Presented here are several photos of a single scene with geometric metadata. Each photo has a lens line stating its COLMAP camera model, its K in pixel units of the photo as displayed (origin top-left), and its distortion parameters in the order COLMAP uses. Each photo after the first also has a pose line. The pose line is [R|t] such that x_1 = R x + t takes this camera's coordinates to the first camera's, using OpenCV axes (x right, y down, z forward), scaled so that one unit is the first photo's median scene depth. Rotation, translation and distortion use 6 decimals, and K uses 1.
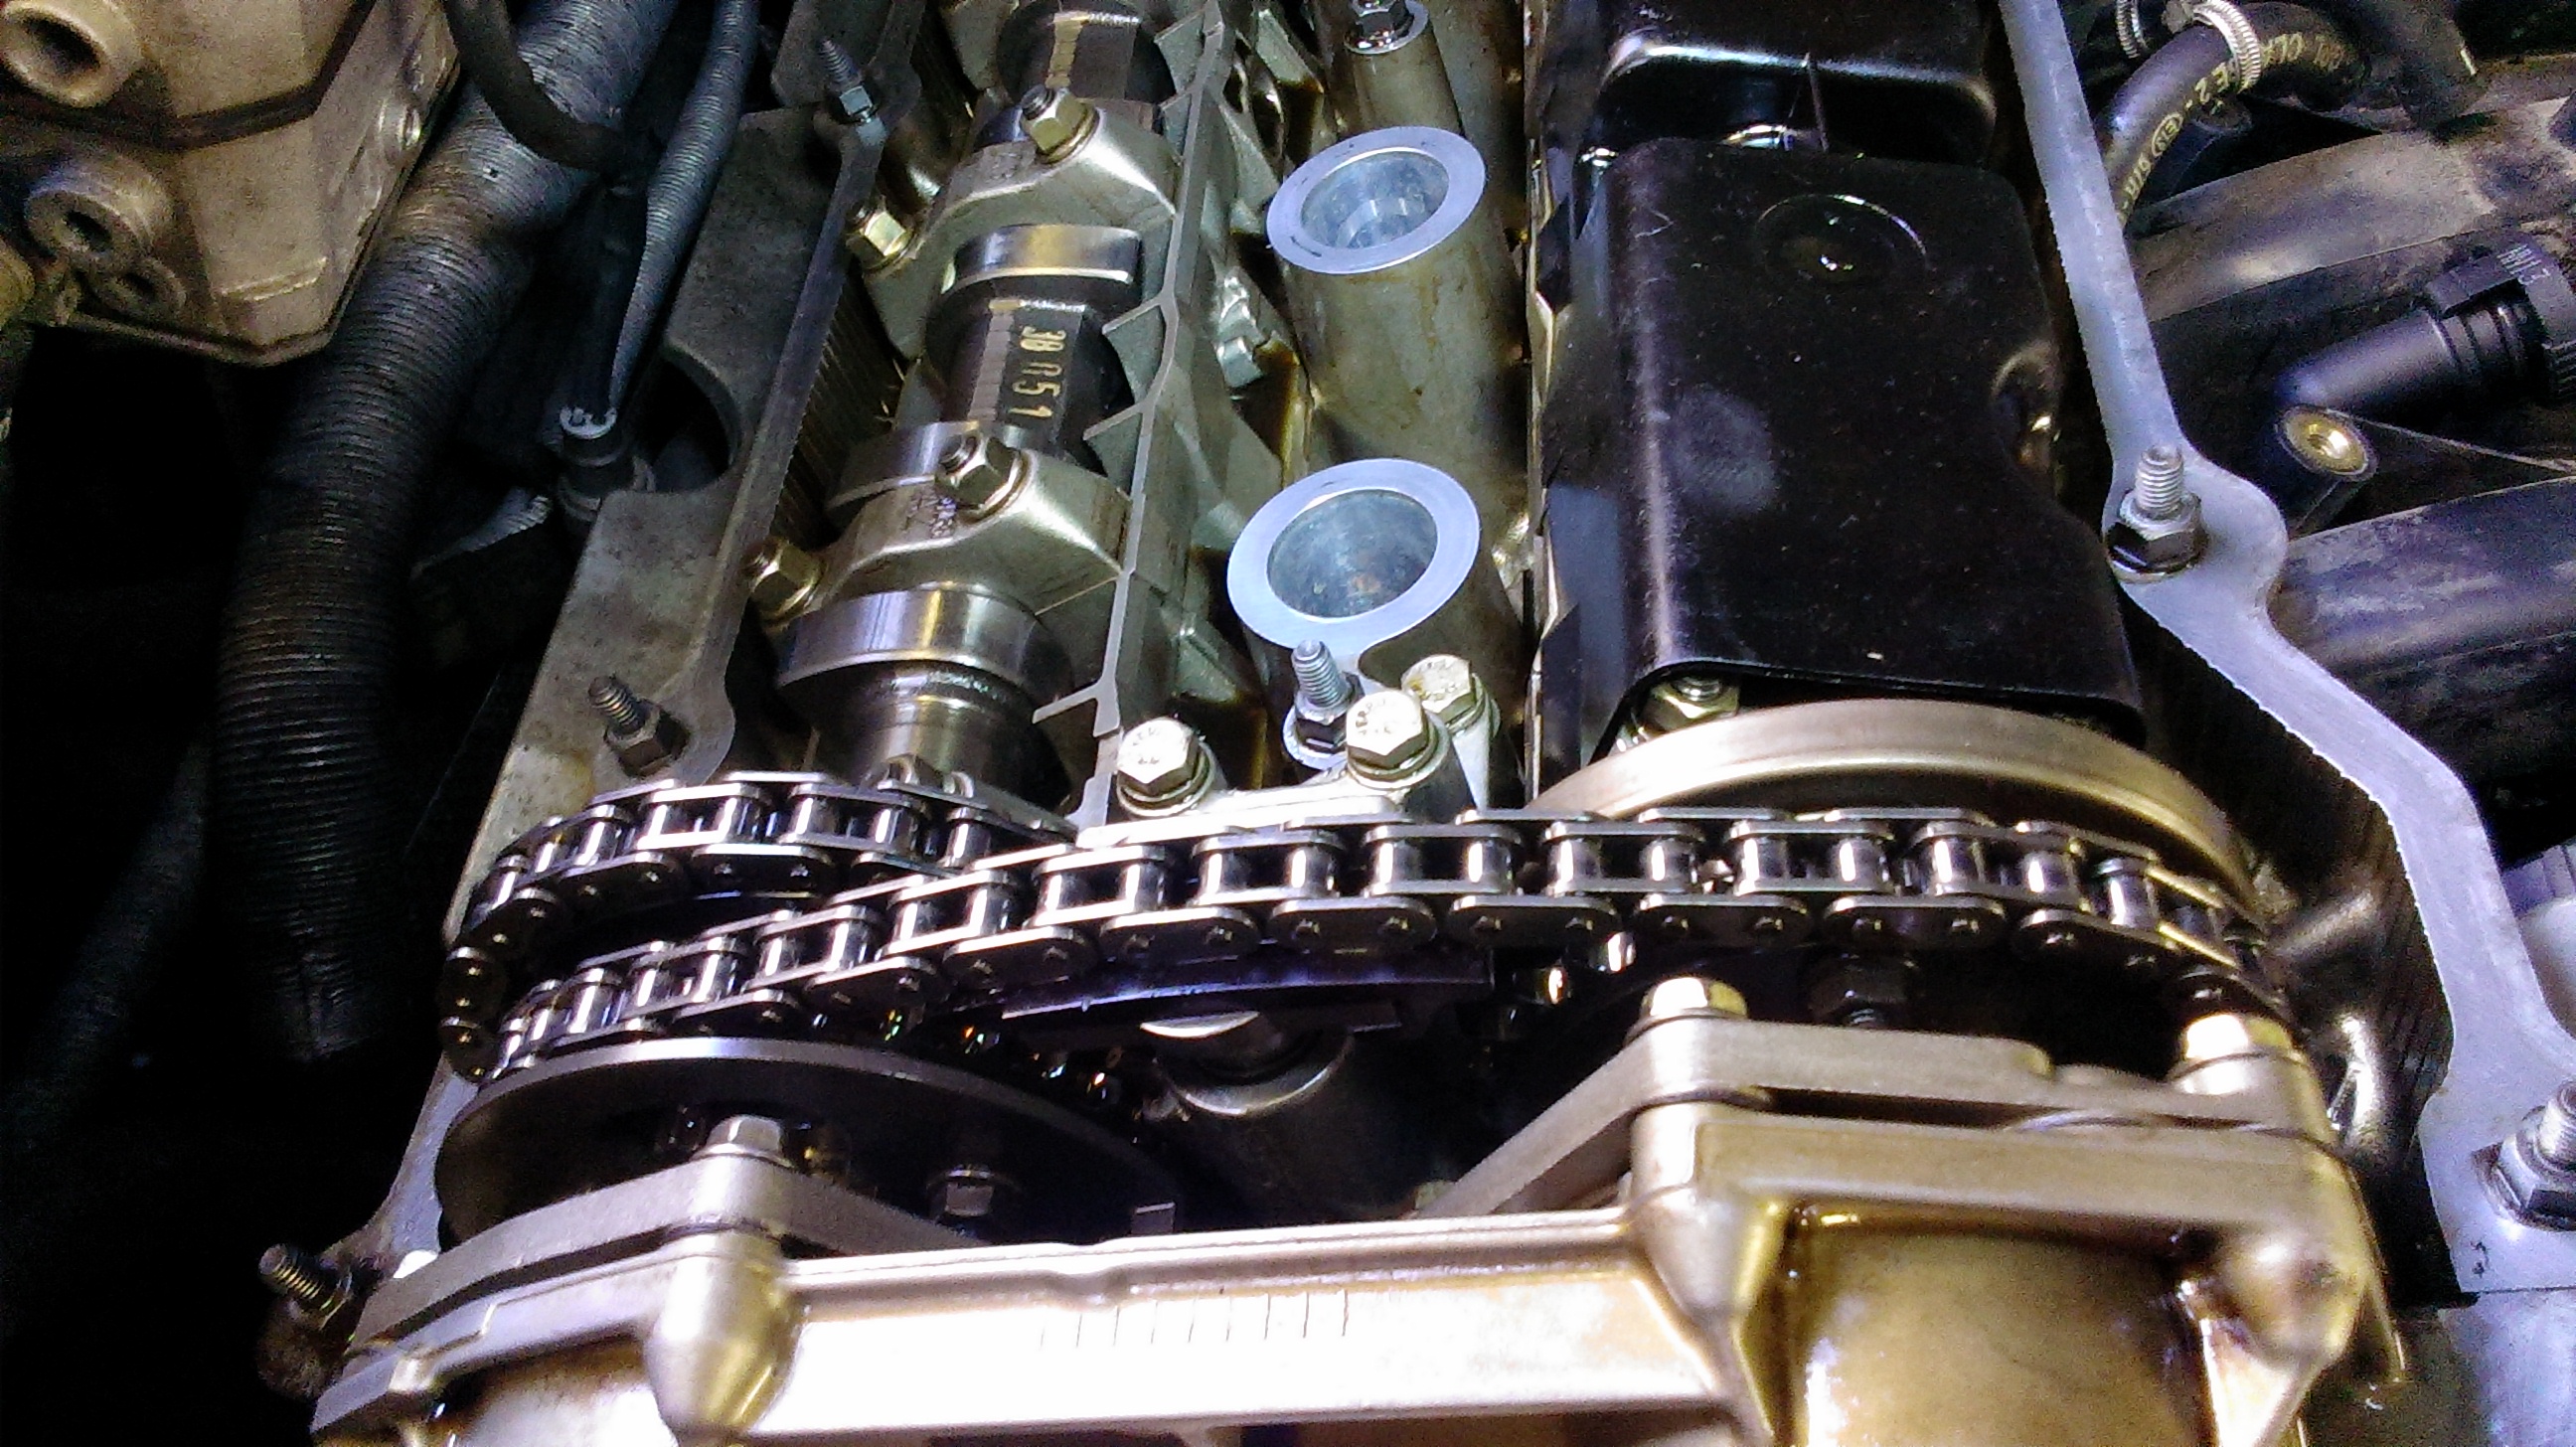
lens RADIAL K [[2287.1, 0, 1288.0], [0, 2287.1, 723.5], [0, 0, 1]] dist [0.131929, -0.258345]
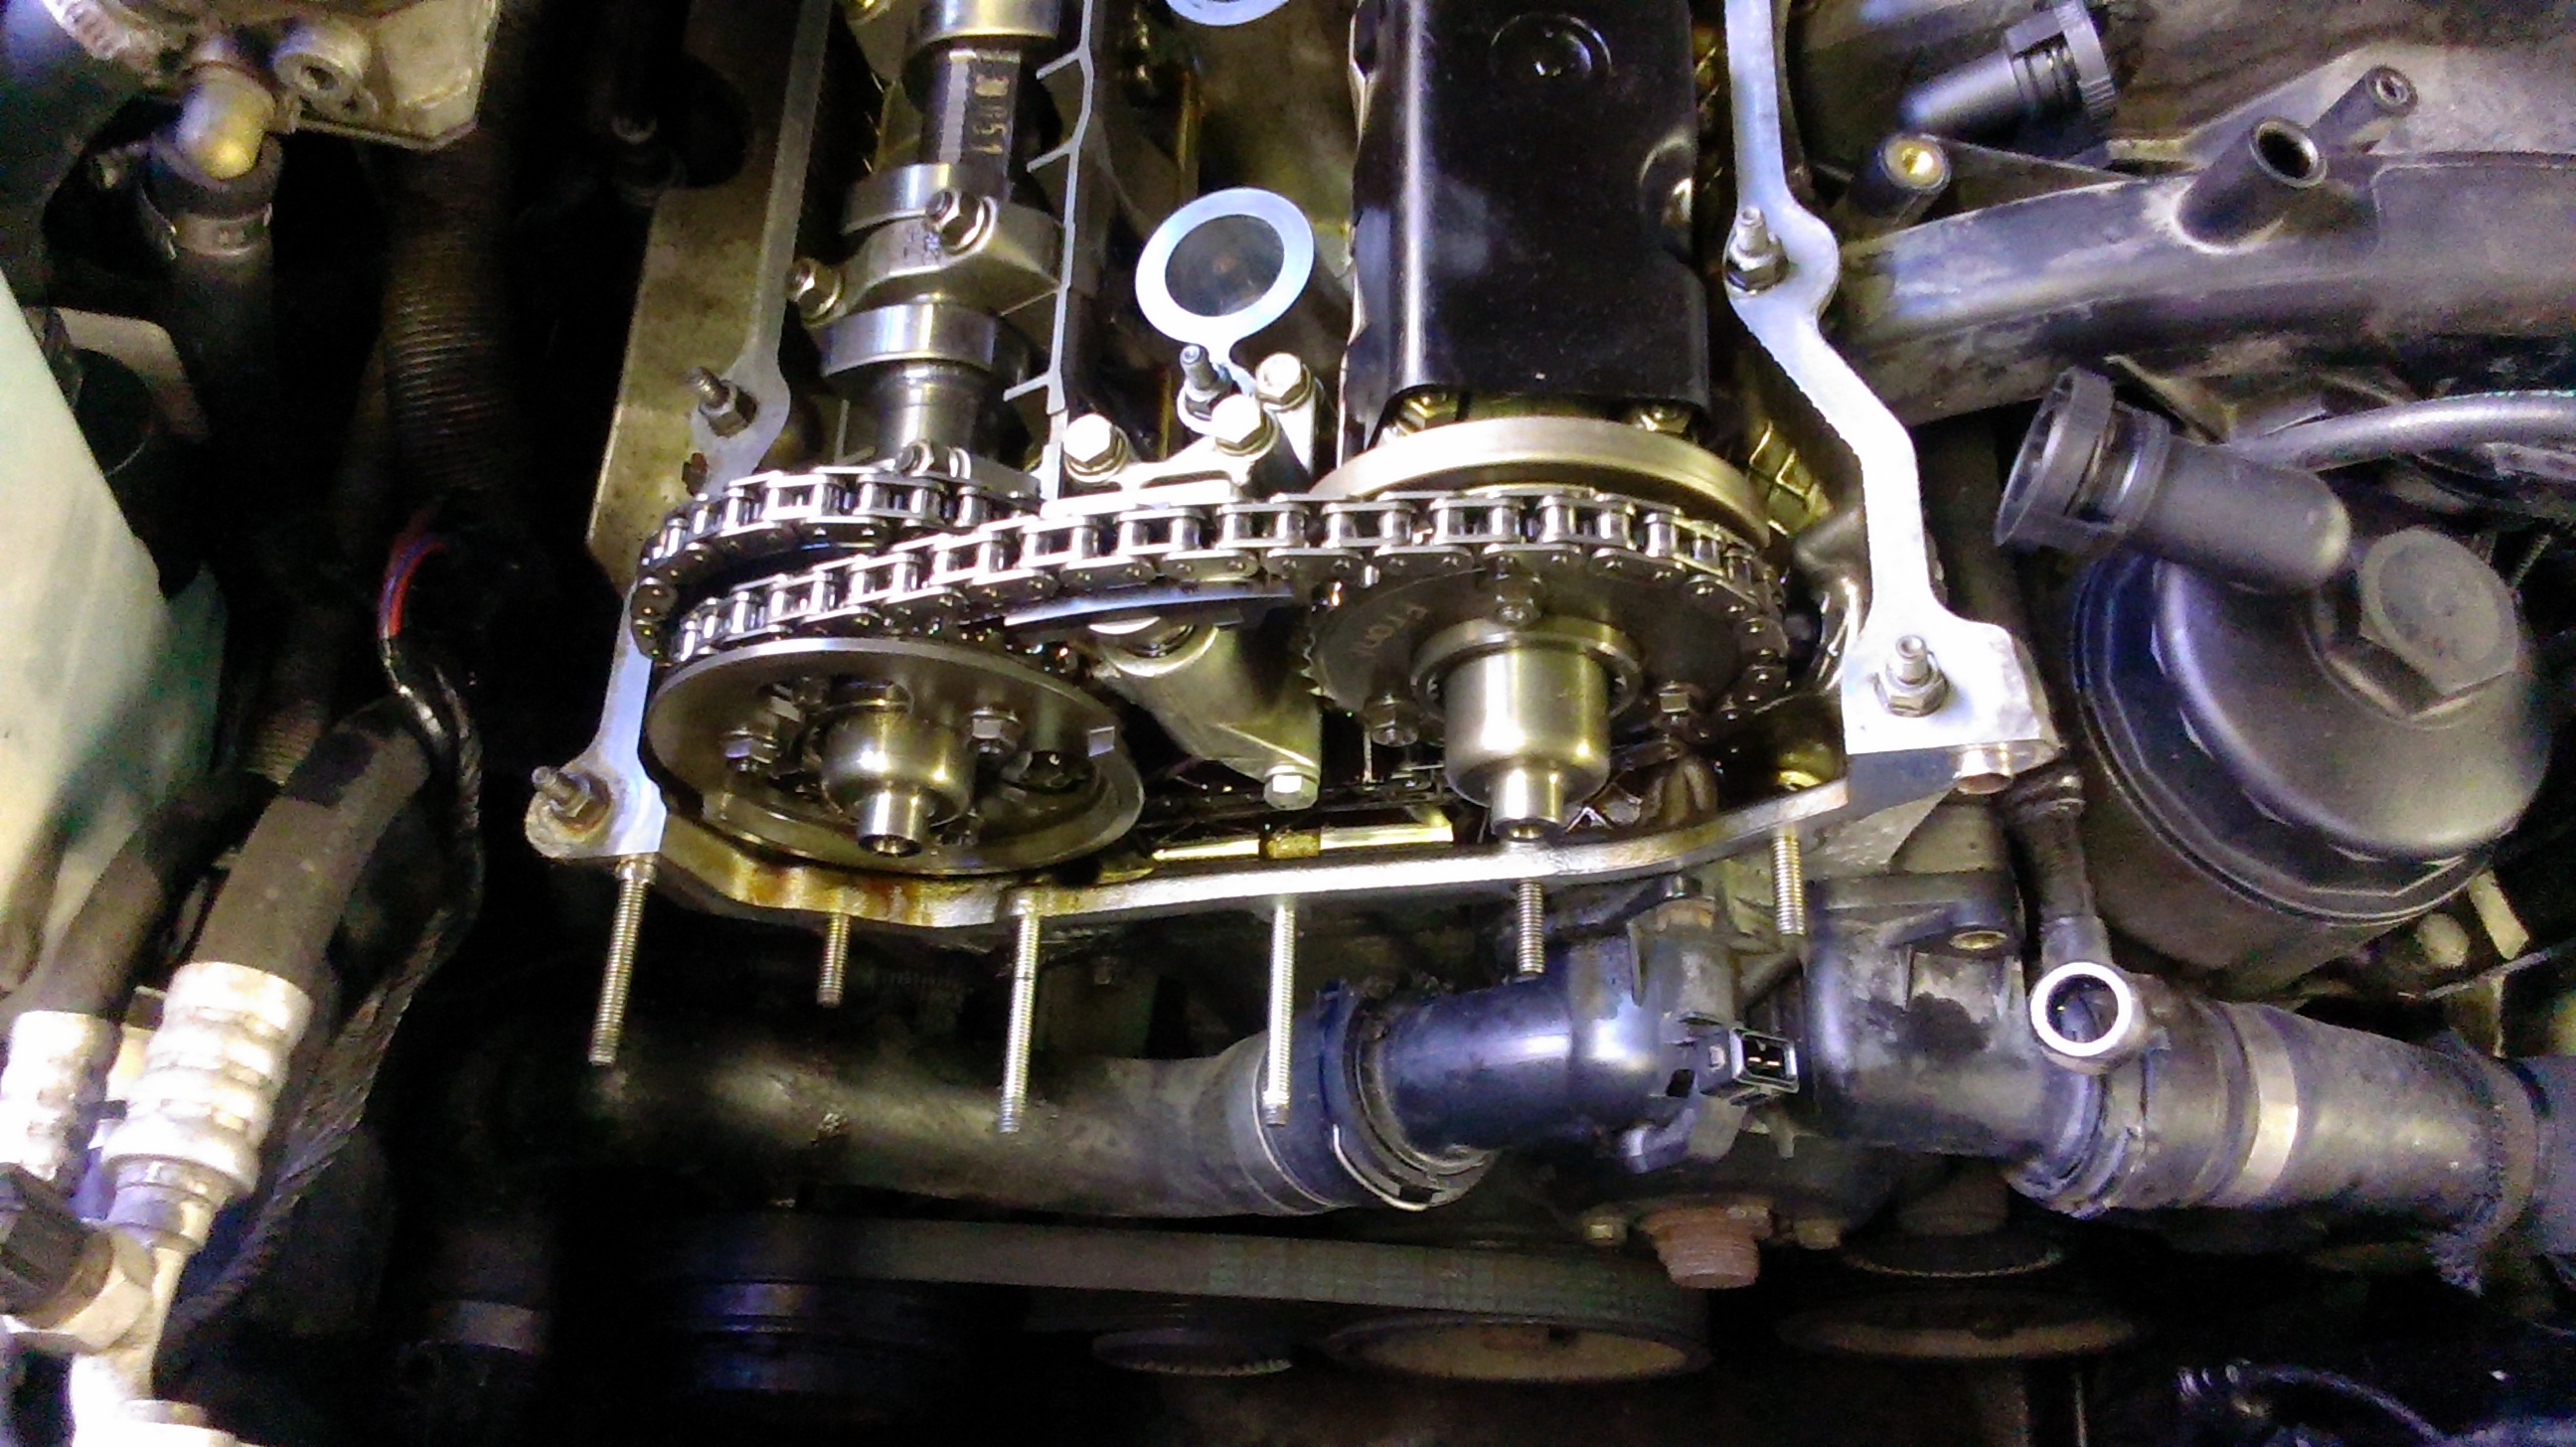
lens RADIAL K [[2287.1, 0, 1288.0], [0, 2287.1, 723.5], [0, 0, 1]] dist [0.131929, -0.258345]
pose [[0.999397, -0.031915, 0.013694, 0.045205], [0.028138, 0.975238, 0.219360, -0.127601], [-0.020356, -0.218842, 0.975548, -0.508100]]
